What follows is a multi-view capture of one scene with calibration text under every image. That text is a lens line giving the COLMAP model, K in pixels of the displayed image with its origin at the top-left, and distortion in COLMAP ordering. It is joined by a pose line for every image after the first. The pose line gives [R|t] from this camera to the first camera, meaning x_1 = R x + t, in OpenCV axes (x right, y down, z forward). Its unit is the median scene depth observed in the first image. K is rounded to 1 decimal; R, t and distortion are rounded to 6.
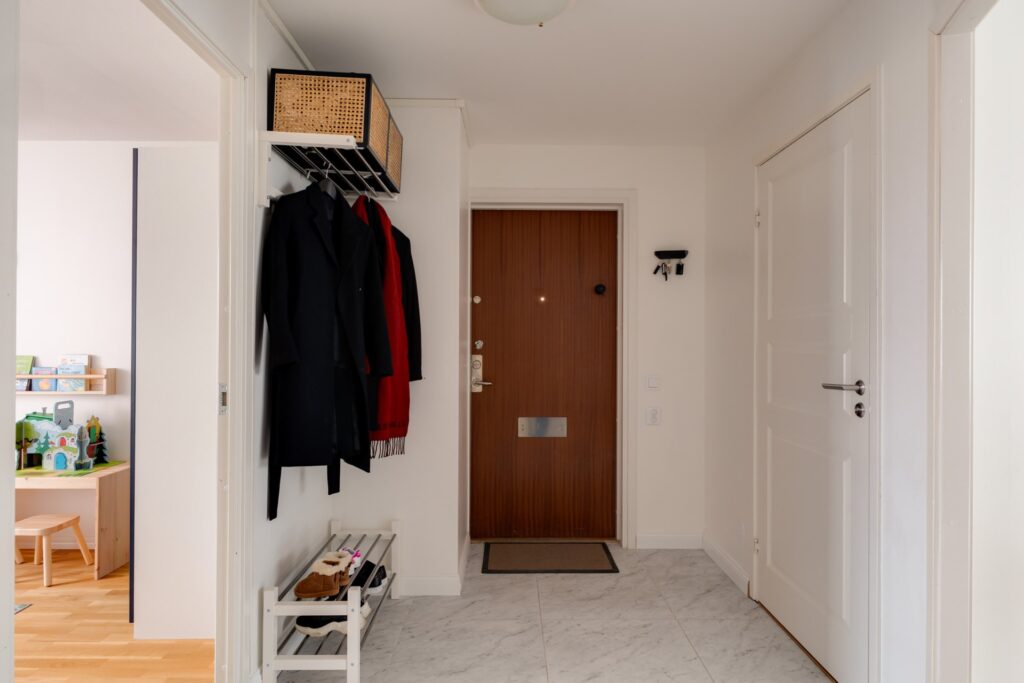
lens RADIAL K [[585.1, 0, 512.0], [0, 585.1, 341.5], [0, 0, 1]] dist [0.003246, -0.000768]
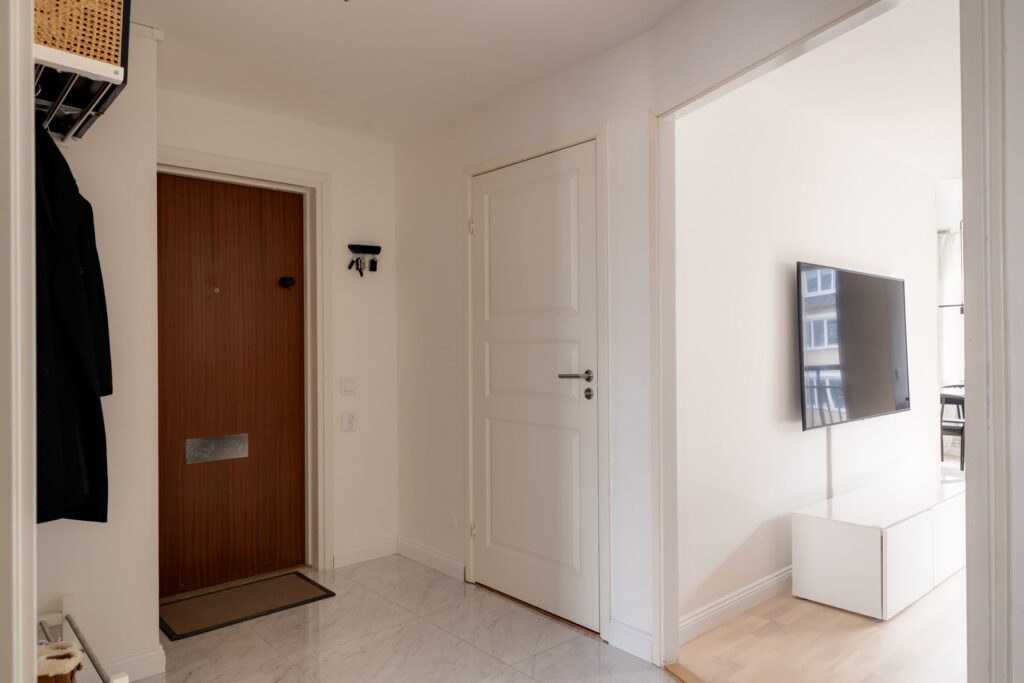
lens RADIAL K [[702.3, 0, 512.0], [0, 702.3, 341.5], [0, 0, 1]] dist [0.005888, -0.003549]
pose [[0.739025, -0.008704, 0.673622, -0.372182], [0.010559, 0.999943, 0.001335, 0.001432], [-0.673595, 0.006126, 0.739075, 0.002478]]
